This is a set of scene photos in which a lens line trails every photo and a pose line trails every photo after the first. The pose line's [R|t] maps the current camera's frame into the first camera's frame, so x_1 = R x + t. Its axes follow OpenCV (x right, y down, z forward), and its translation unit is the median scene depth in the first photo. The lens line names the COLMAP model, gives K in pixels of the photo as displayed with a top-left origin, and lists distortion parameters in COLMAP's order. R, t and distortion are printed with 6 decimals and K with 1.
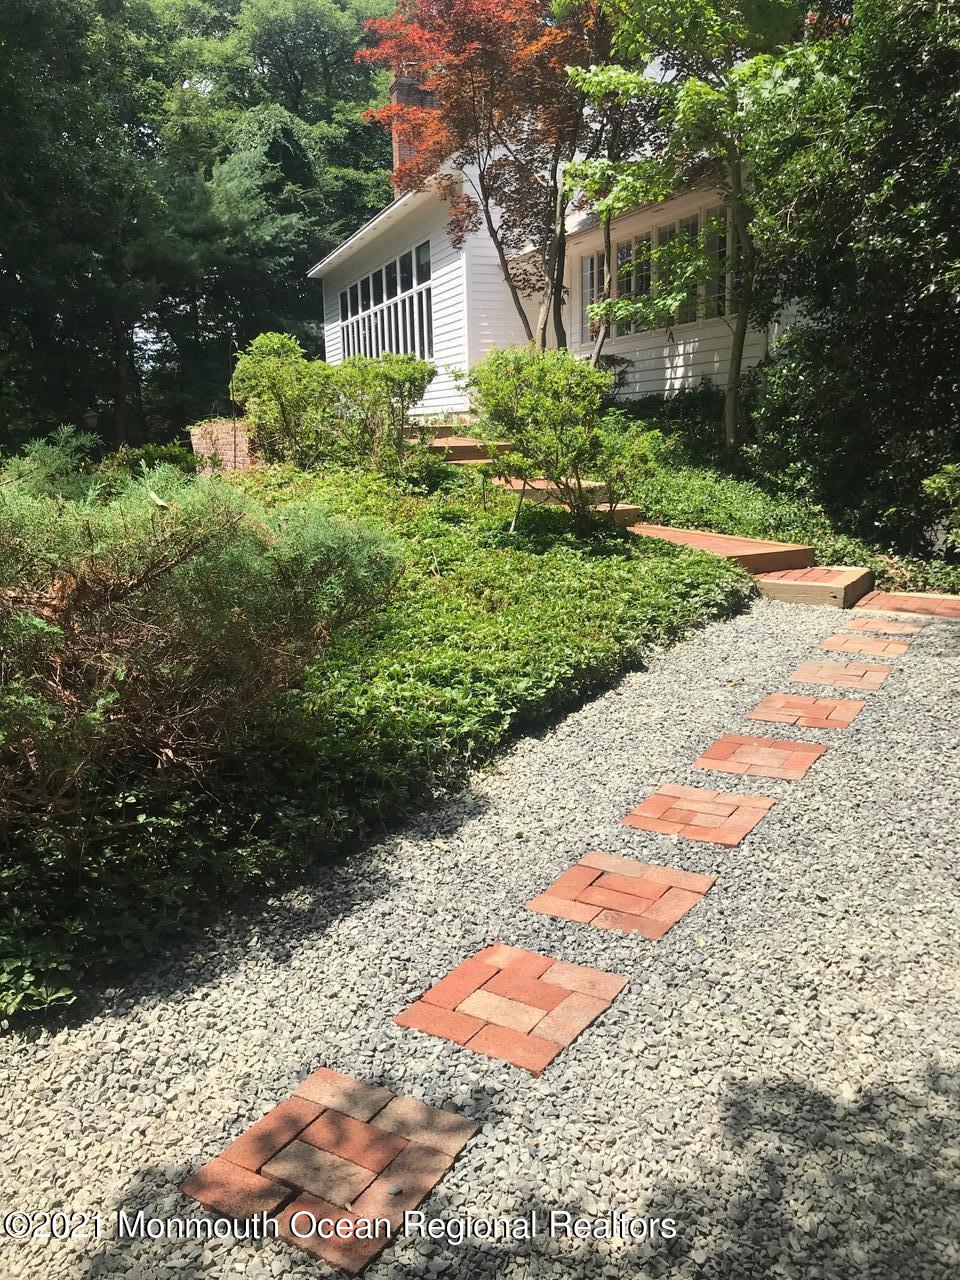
lens RADIAL K [[1086.5, 0, 480.0], [0, 1086.5, 640.0], [0, 0, 1]] dist [0.013203, -0.010644]
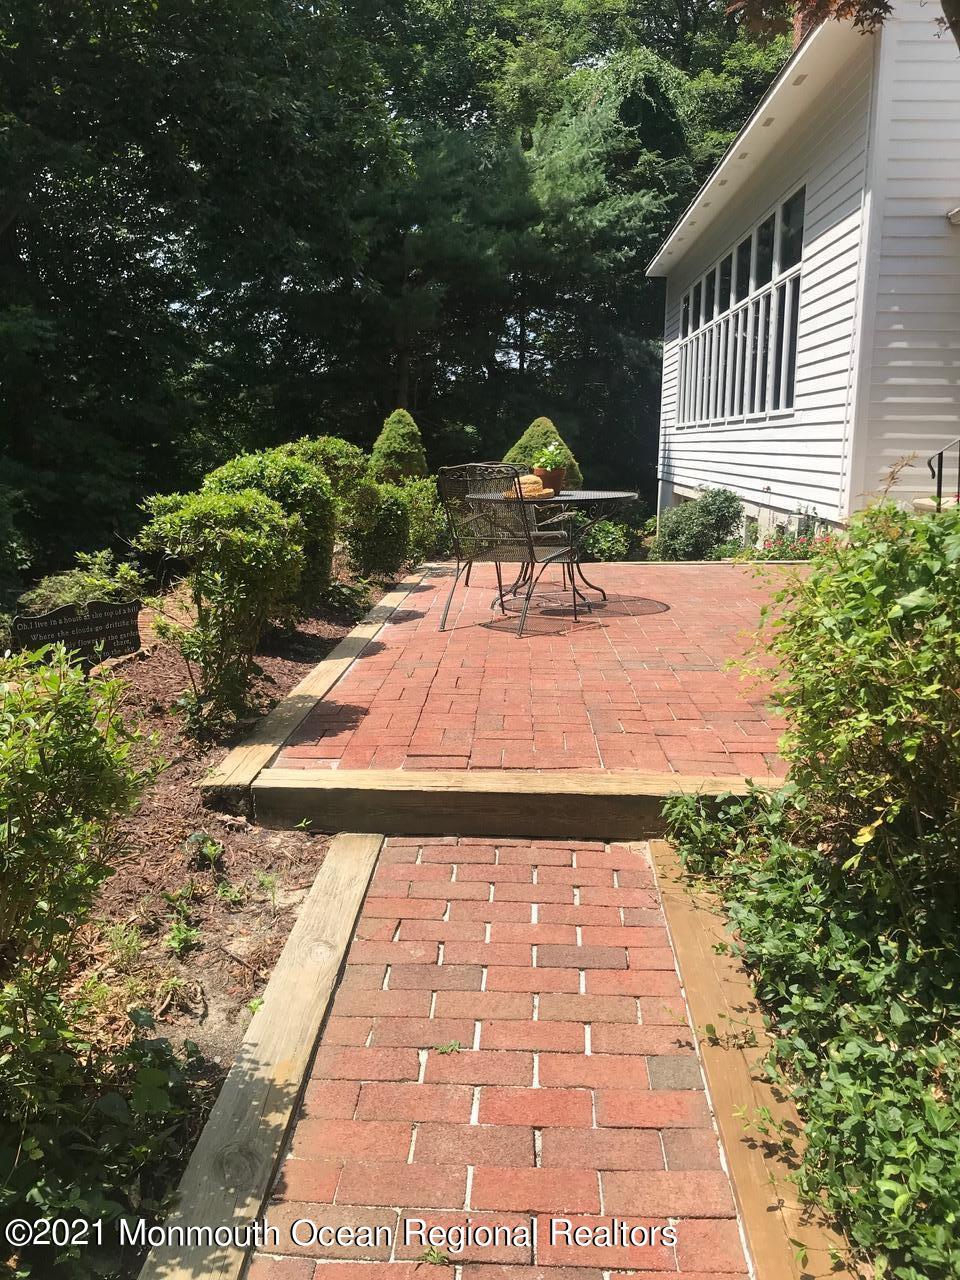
lens RADIAL K [[1086.5, 0, 480.0], [0, 1086.5, 640.0], [0, 0, 1]] dist [0.013203, -0.010644]
pose [[0.933114, 0.093217, -0.347288, 0.045776], [-0.097889, 0.995189, 0.004108, -0.634608], [0.346000, 0.030163, 0.937750, 2.144156]]
